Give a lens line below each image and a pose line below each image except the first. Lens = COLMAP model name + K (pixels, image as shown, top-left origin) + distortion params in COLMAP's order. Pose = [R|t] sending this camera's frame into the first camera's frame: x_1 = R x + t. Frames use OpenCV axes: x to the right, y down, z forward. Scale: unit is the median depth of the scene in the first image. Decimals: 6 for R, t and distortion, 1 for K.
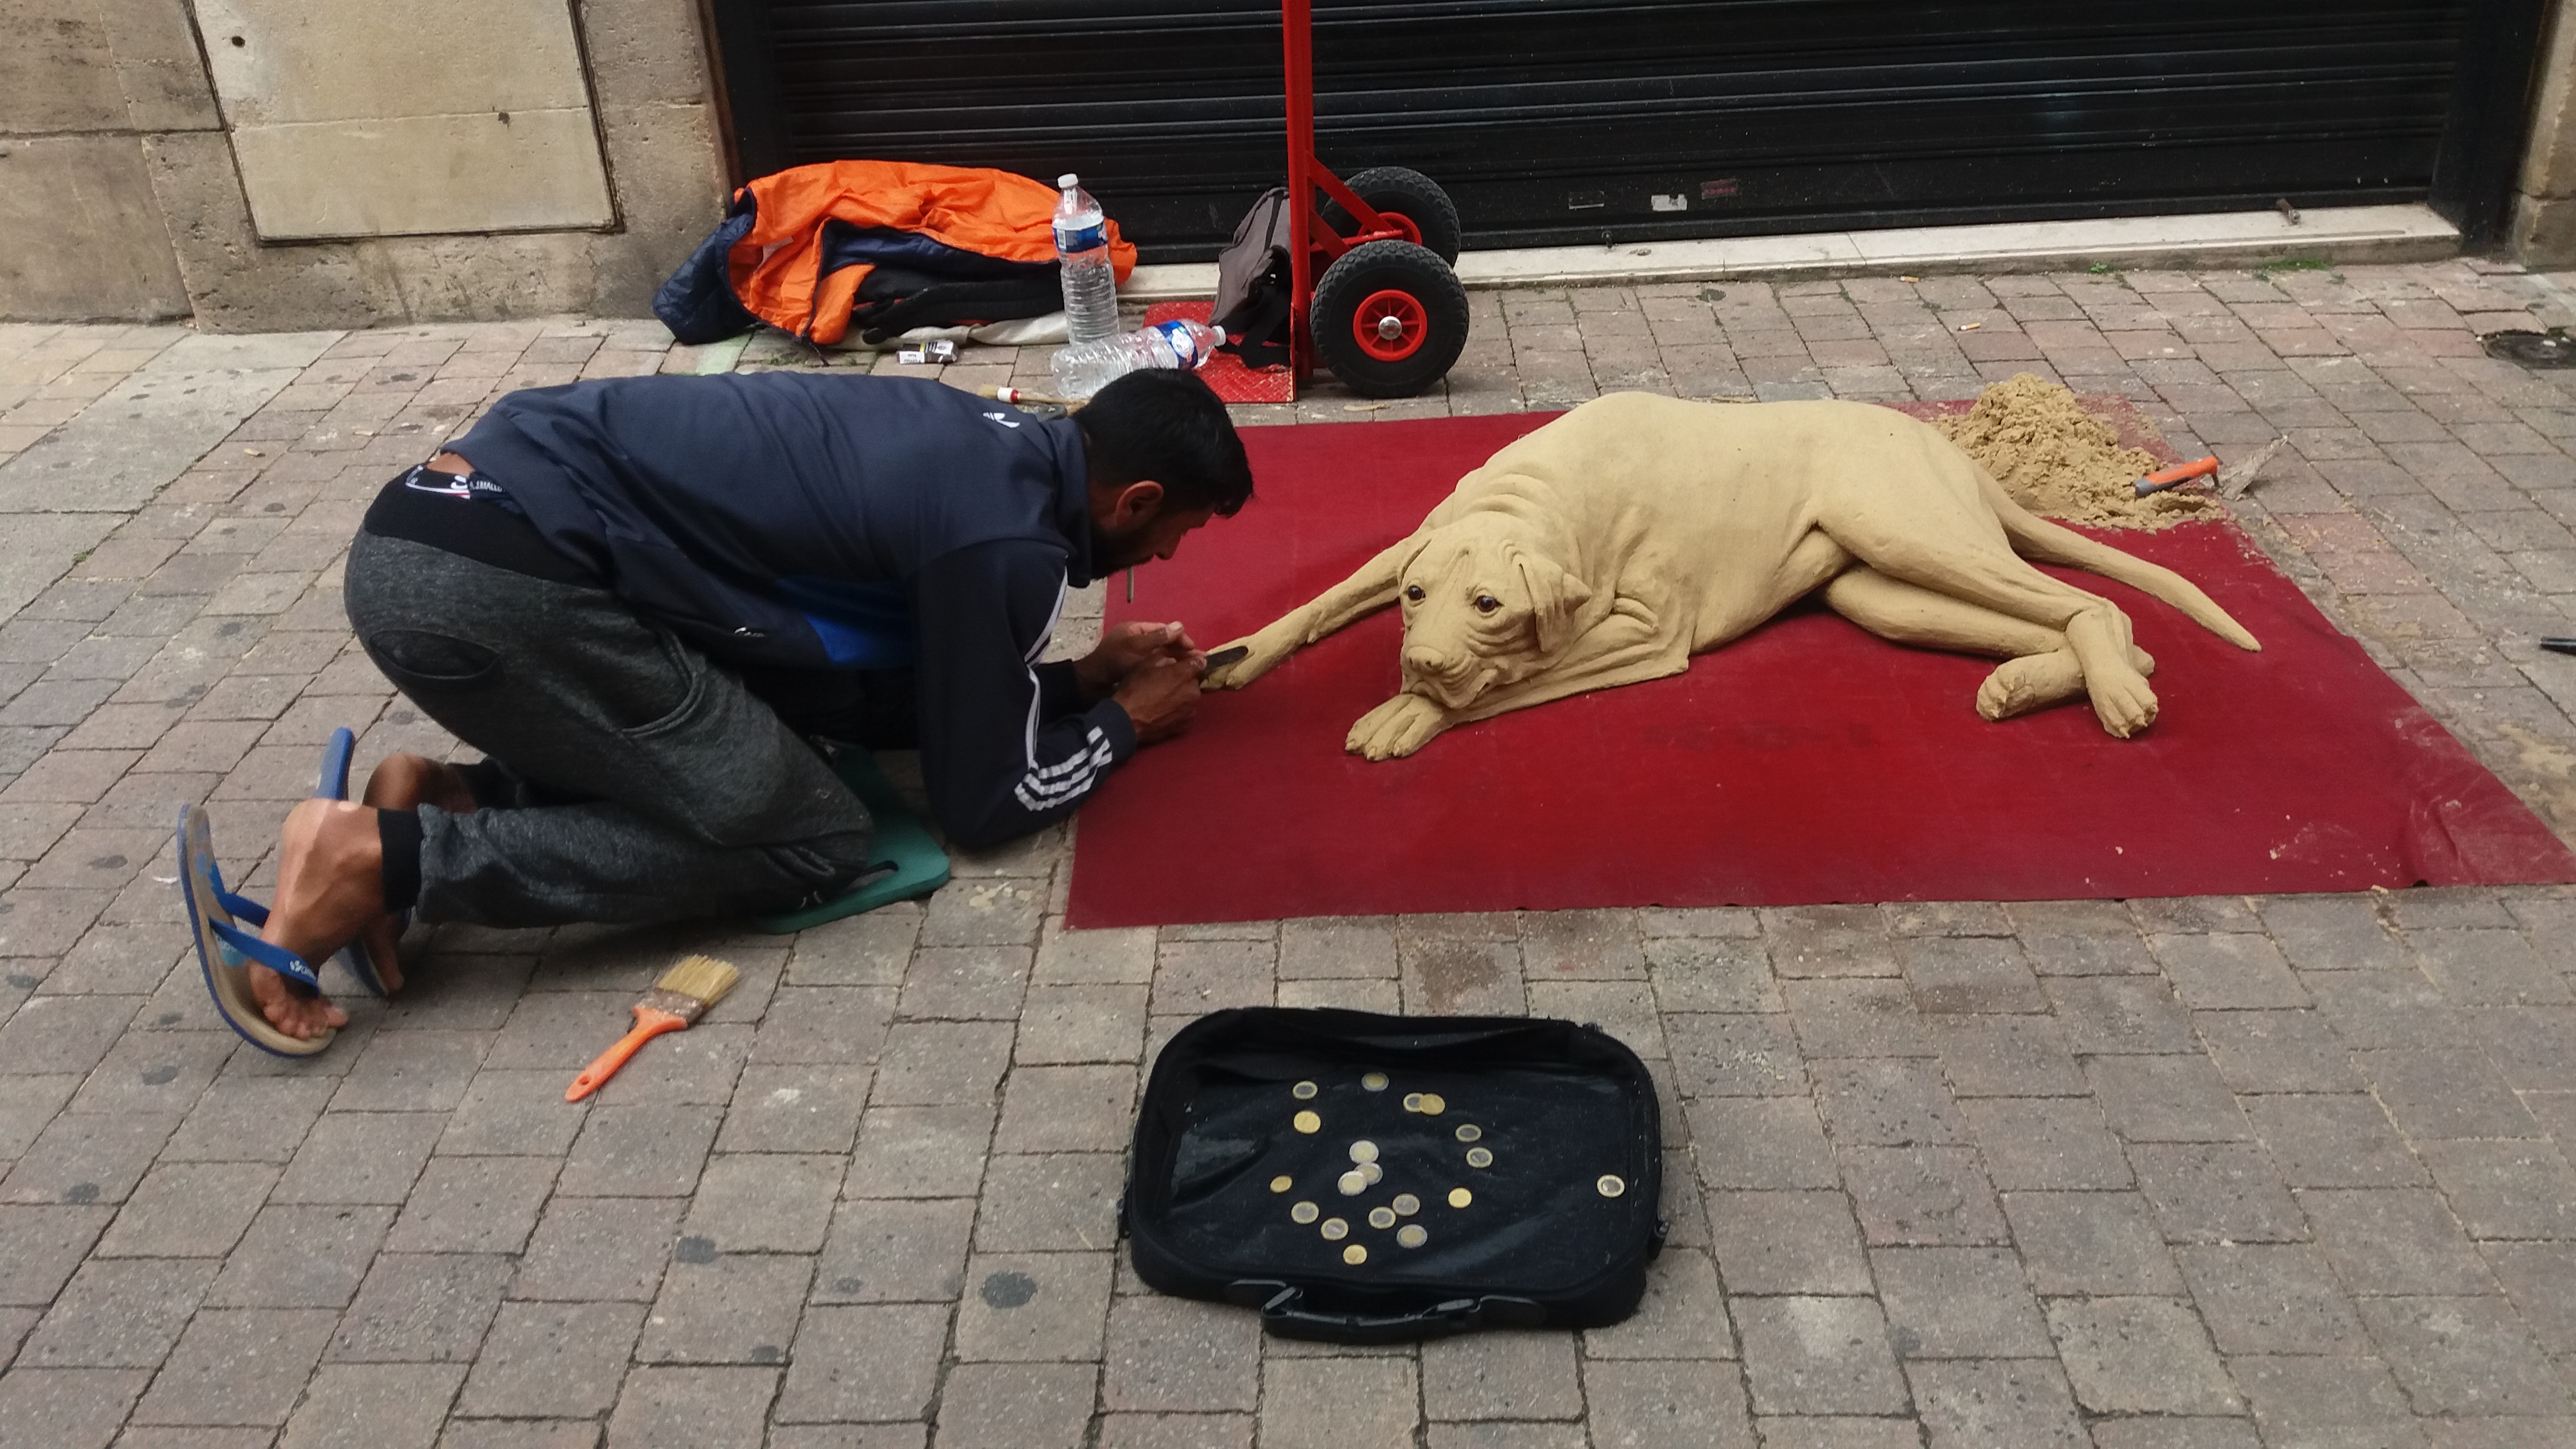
lens RADIAL K [[2120.8, 0, 1294.8], [0, 2120.8, 724.3], [0, 0, 1]] dist [0.098295, -0.178664]
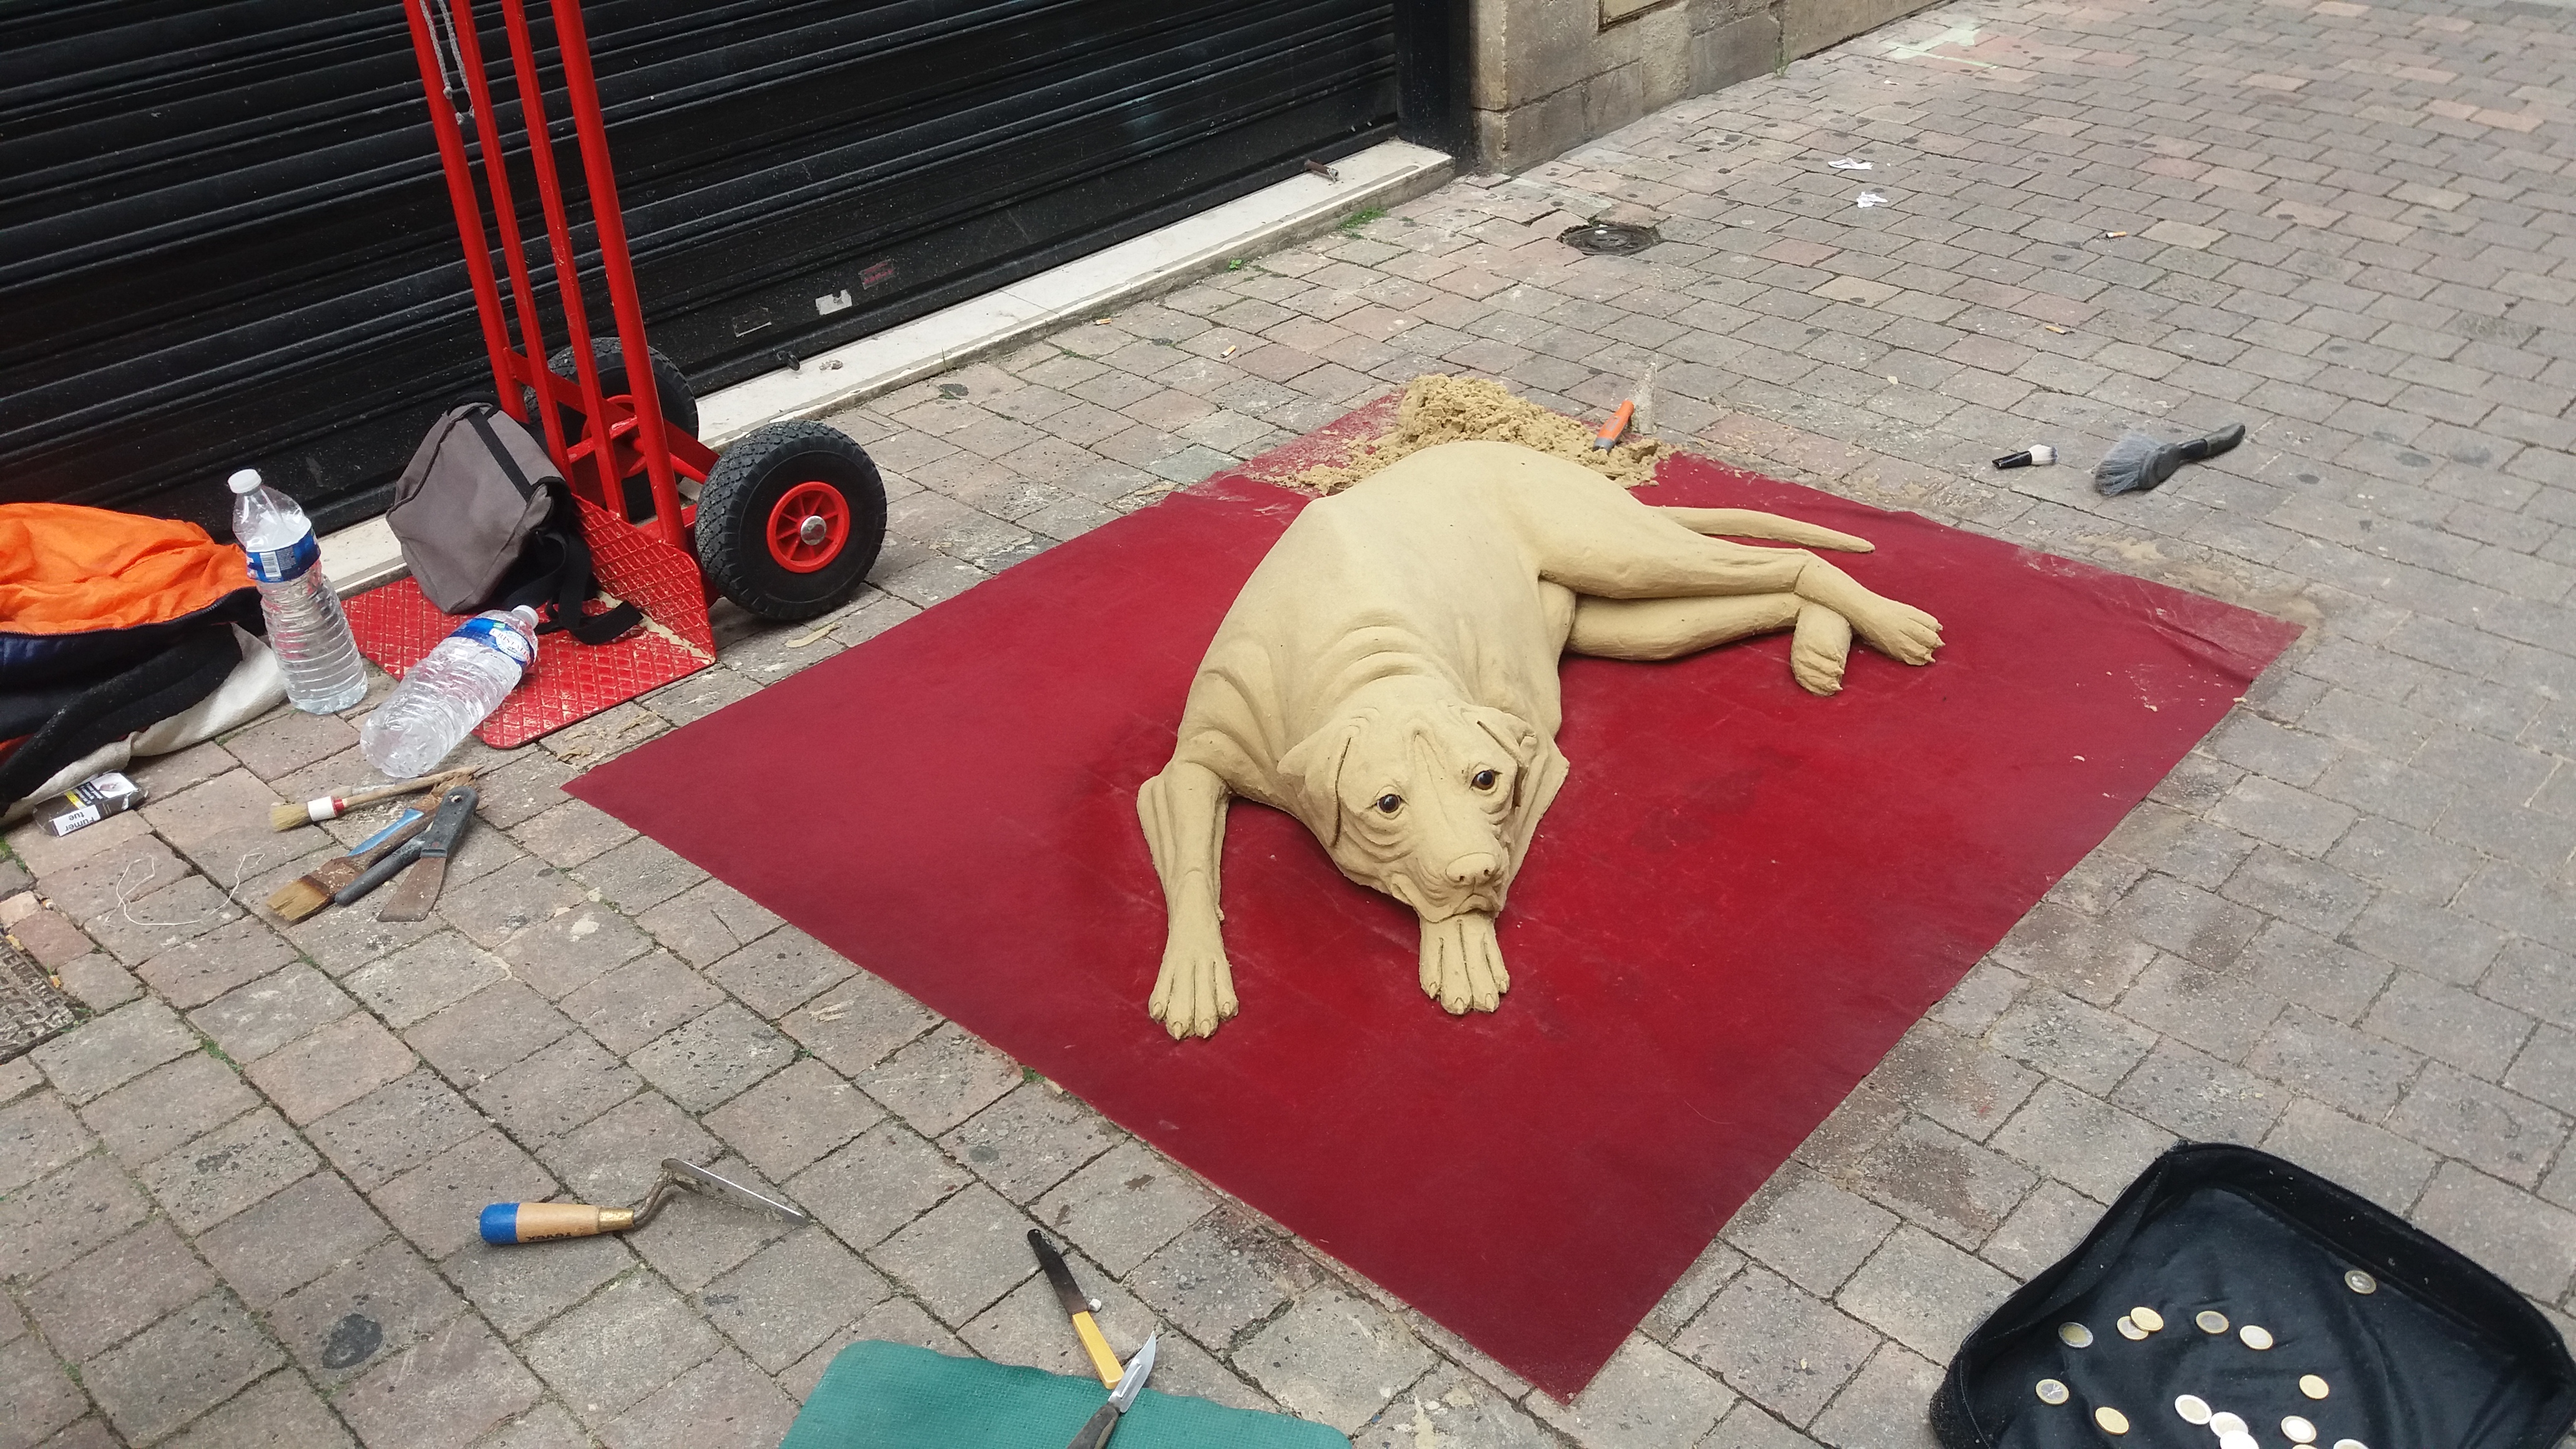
lens RADIAL K [[2120.8, 0, 1294.8], [0, 2120.8, 724.3], [0, 0, 1]] dist [0.098295, -0.178664]
pose [[0.663880, -0.369090, 0.650412, -0.337187], [0.369837, 0.917960, 0.143420, -0.153862], [-0.649987, 0.145333, 0.745919, 0.290987]]
